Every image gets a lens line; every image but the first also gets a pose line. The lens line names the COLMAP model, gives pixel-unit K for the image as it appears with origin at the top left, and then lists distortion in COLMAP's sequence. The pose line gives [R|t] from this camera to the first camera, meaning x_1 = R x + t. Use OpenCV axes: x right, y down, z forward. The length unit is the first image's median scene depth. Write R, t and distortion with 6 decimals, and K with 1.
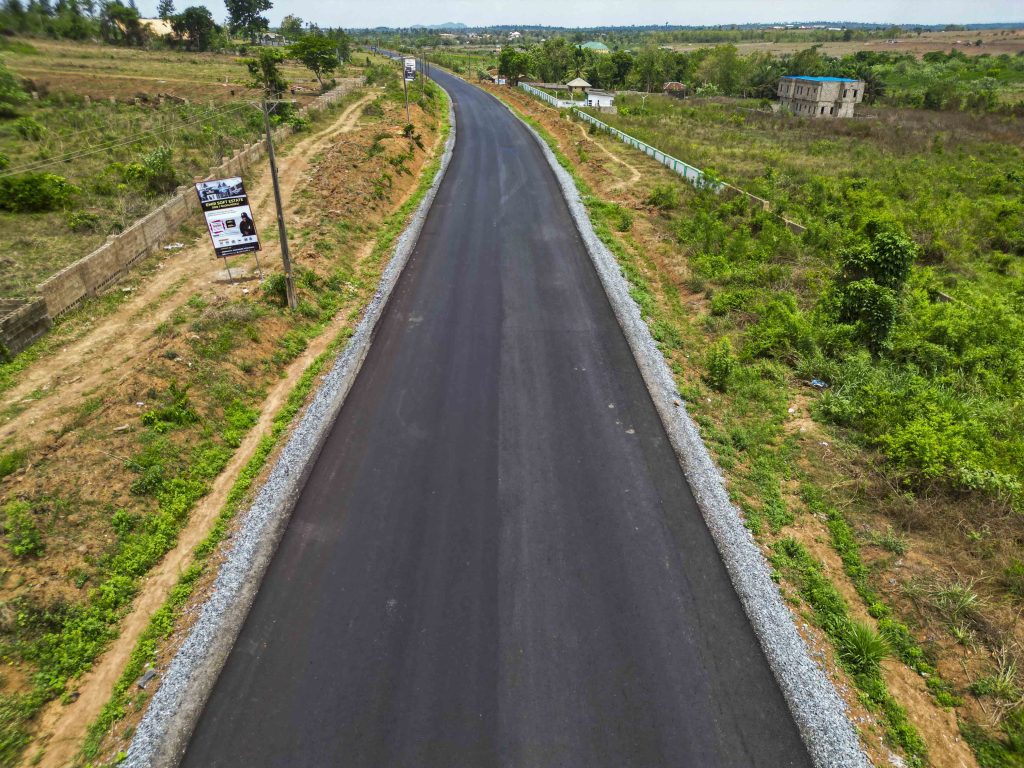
lens RADIAL K [[720.4, 0, 510.0], [0, 720.4, 382.9], [0, 0, 1]] dist [0.044159, -0.049481]
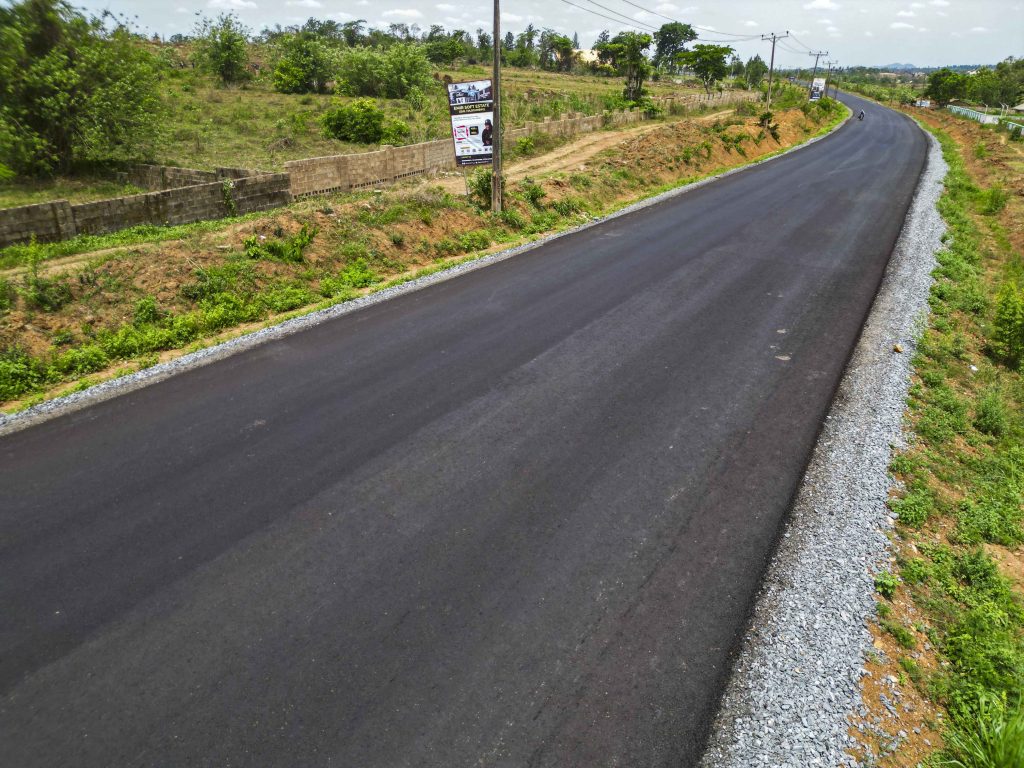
lens RADIAL K [[720.4, 0, 510.0], [0, 720.4, 382.9], [0, 0, 1]] dist [0.044159, -0.049481]
pose [[0.864055, 0.200320, -0.461823, 0.163071], [-0.222329, 0.974947, 0.006923, 0.087555], [0.451640, 0.096695, 0.886945, 0.200282]]
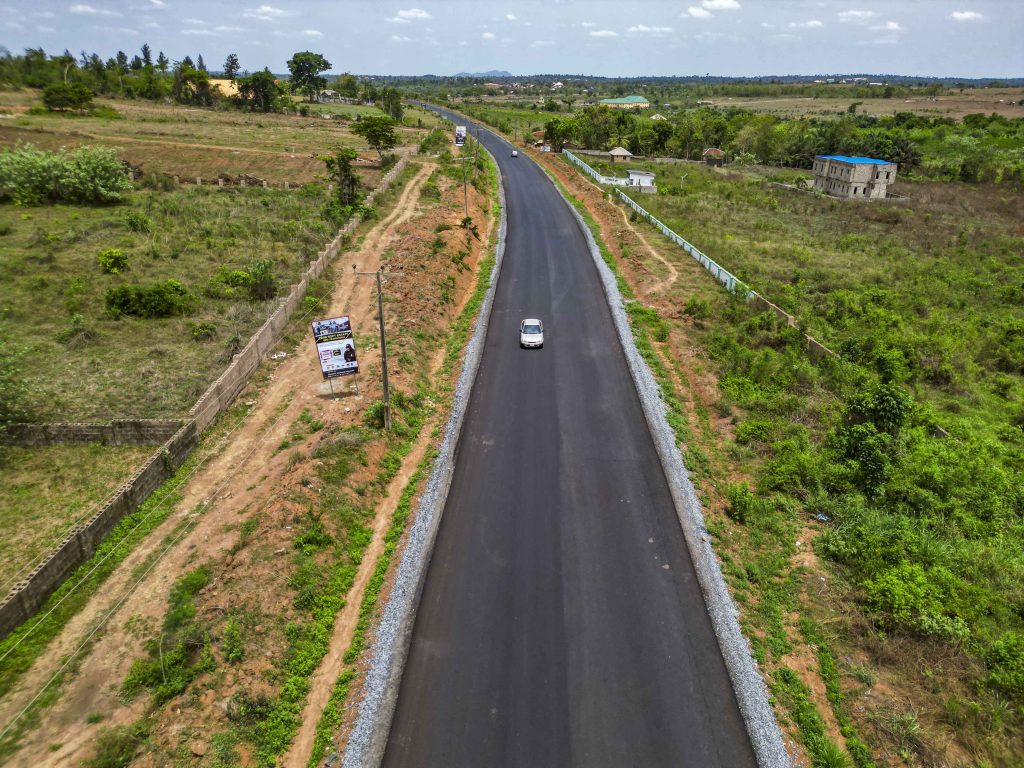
lens RADIAL K [[720.4, 0, 510.0], [0, 720.4, 382.9], [0, 0, 1]] dist [0.044159, -0.049481]
pose [[0.998470, 0.031512, -0.045440, -0.037681], [-0.033913, 0.998014, -0.053085, -0.112450], [0.043677, 0.054544, 0.997556, -0.192386]]
